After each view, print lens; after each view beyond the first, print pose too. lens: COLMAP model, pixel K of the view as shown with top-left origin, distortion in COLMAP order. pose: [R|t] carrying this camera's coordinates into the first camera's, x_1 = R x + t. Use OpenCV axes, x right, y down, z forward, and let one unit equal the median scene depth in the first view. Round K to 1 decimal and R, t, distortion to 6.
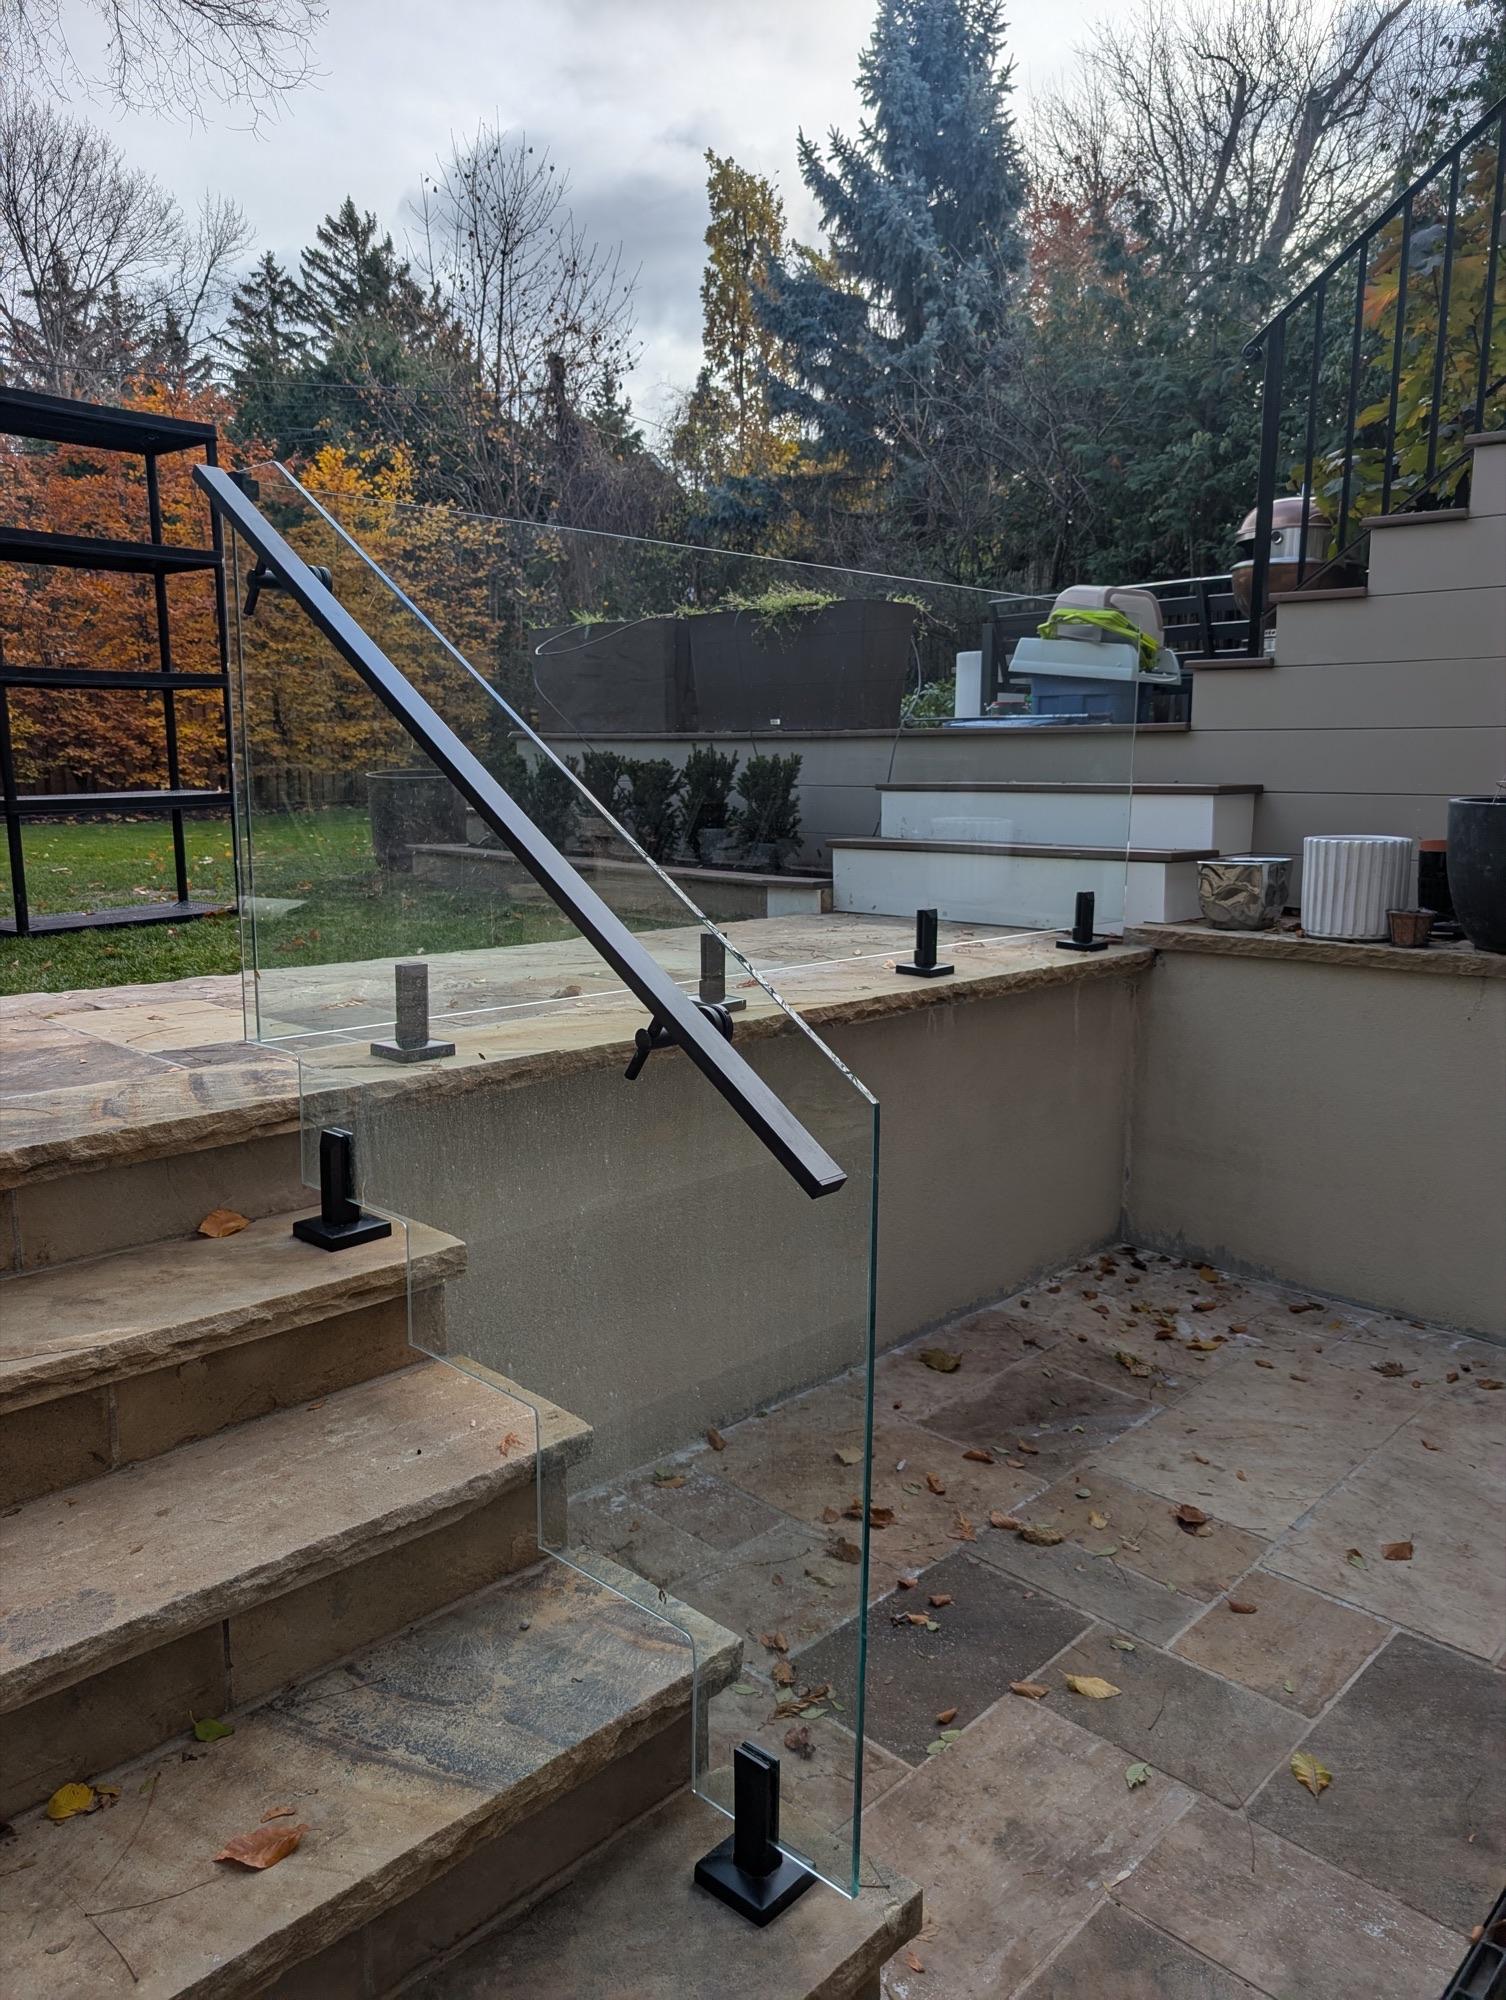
lens RADIAL K [[1425.7, 0, 754.6], [0, 1425.7, 1026.4], [0, 0, 1]] dist [0.039241, -0.039145]
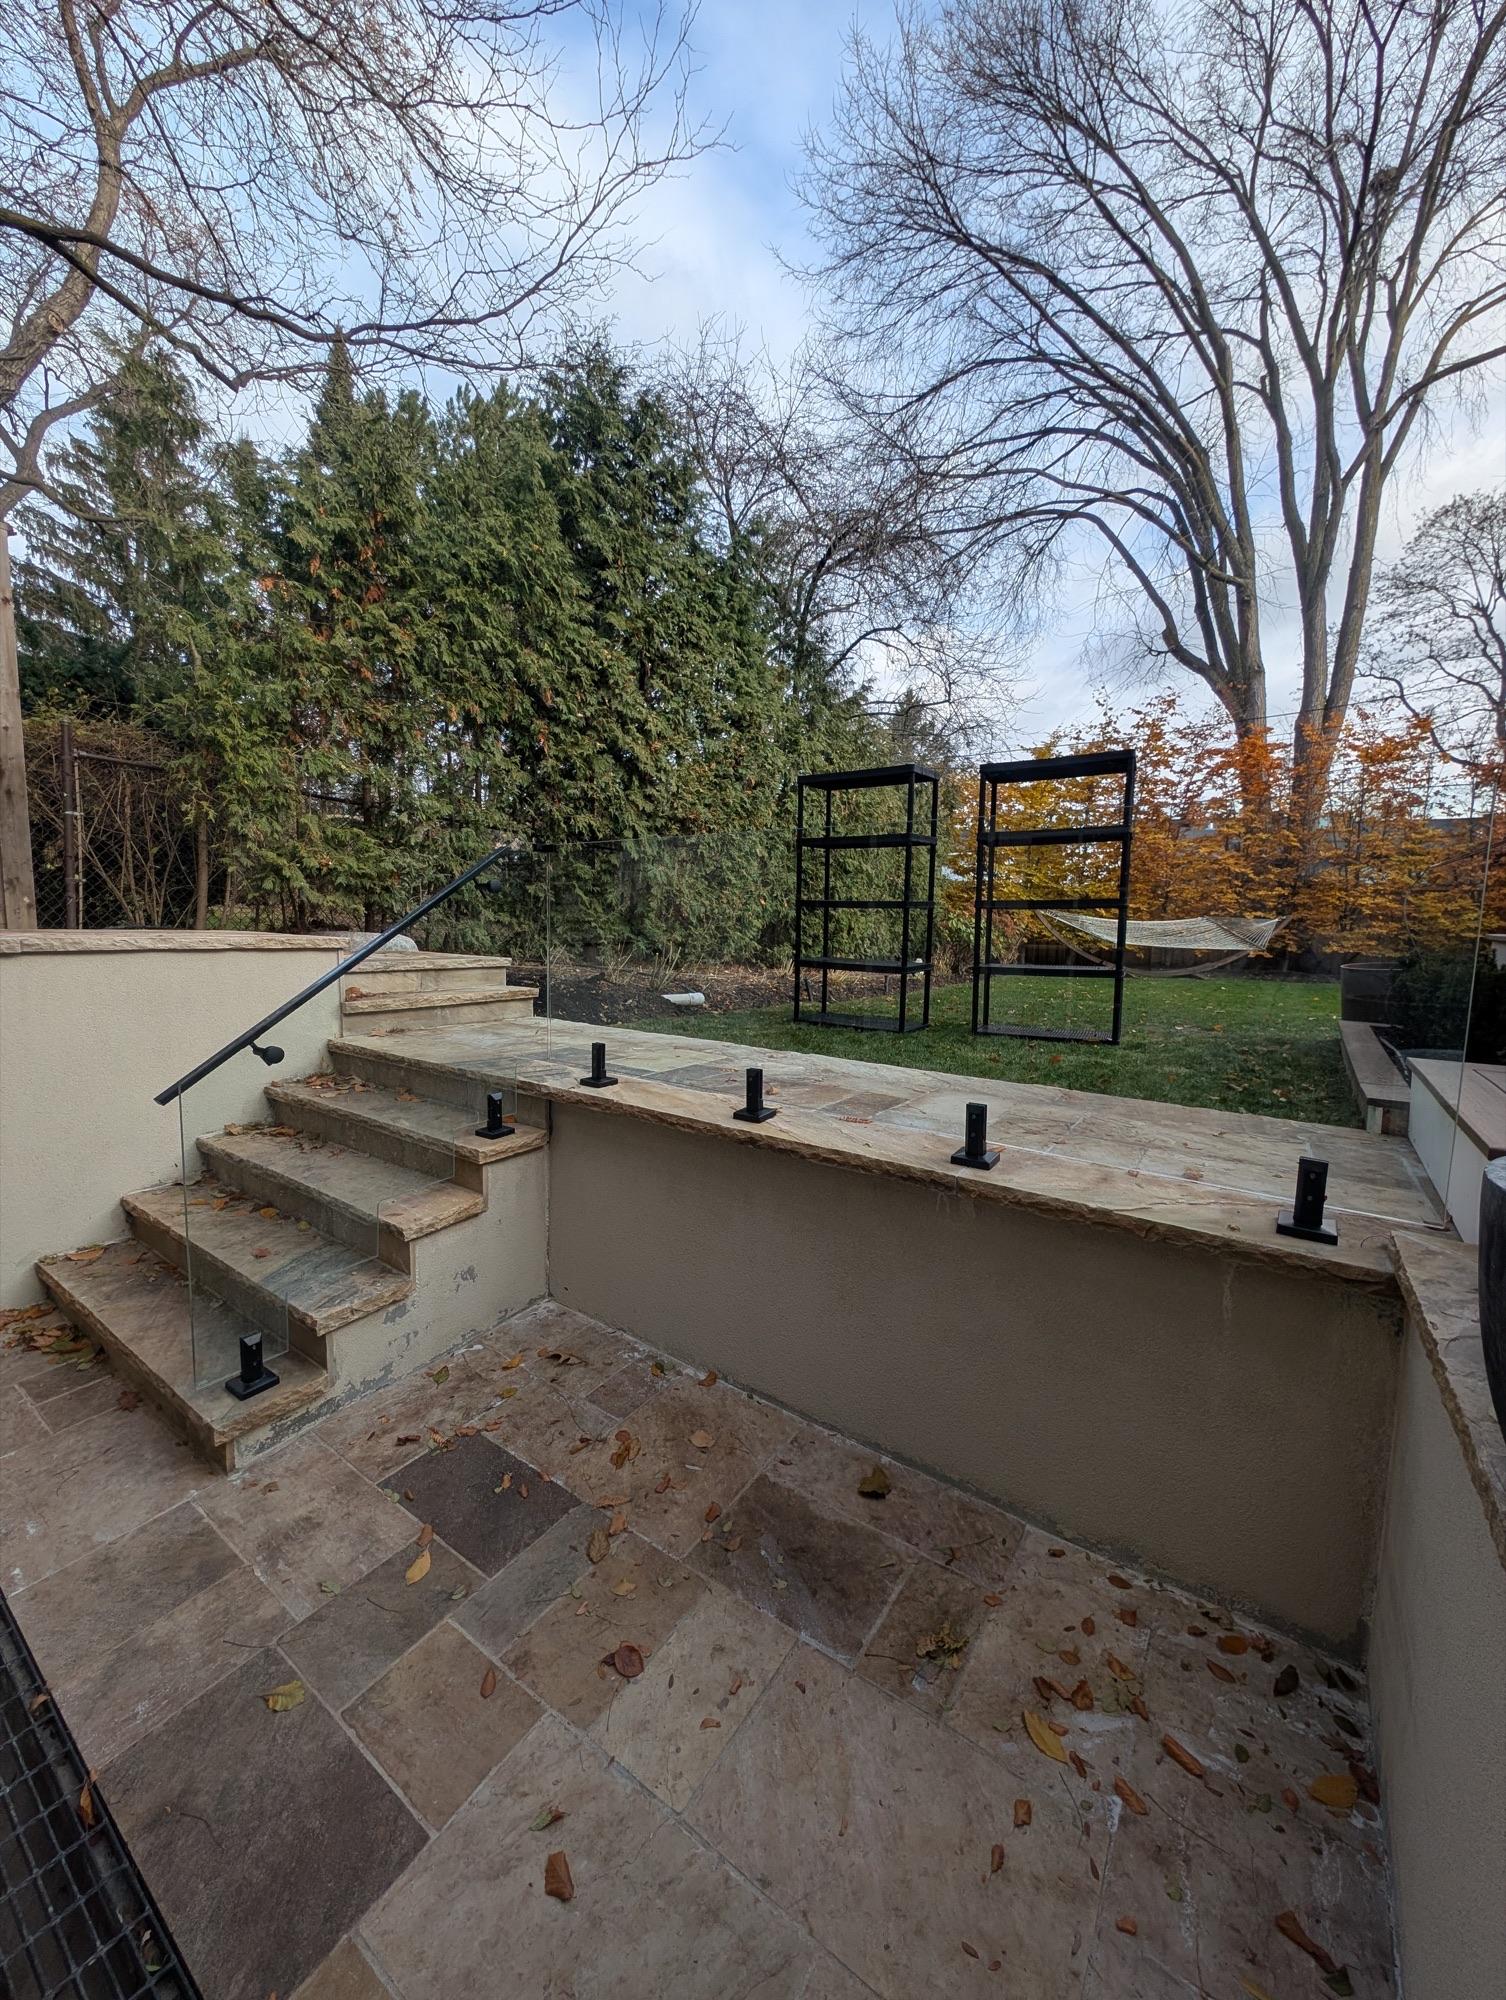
lens RADIAL K [[764.6, 0, 753.0], [0, 764.6, 991.3], [0, 0, 1]] dist [0.002193, 0.000188]
pose [[0.147365, 0.098077, -0.984208, 0.850874], [-0.192445, 0.978898, 0.068734, -0.222884], [0.970180, 0.179277, 0.163129, 0.908317]]
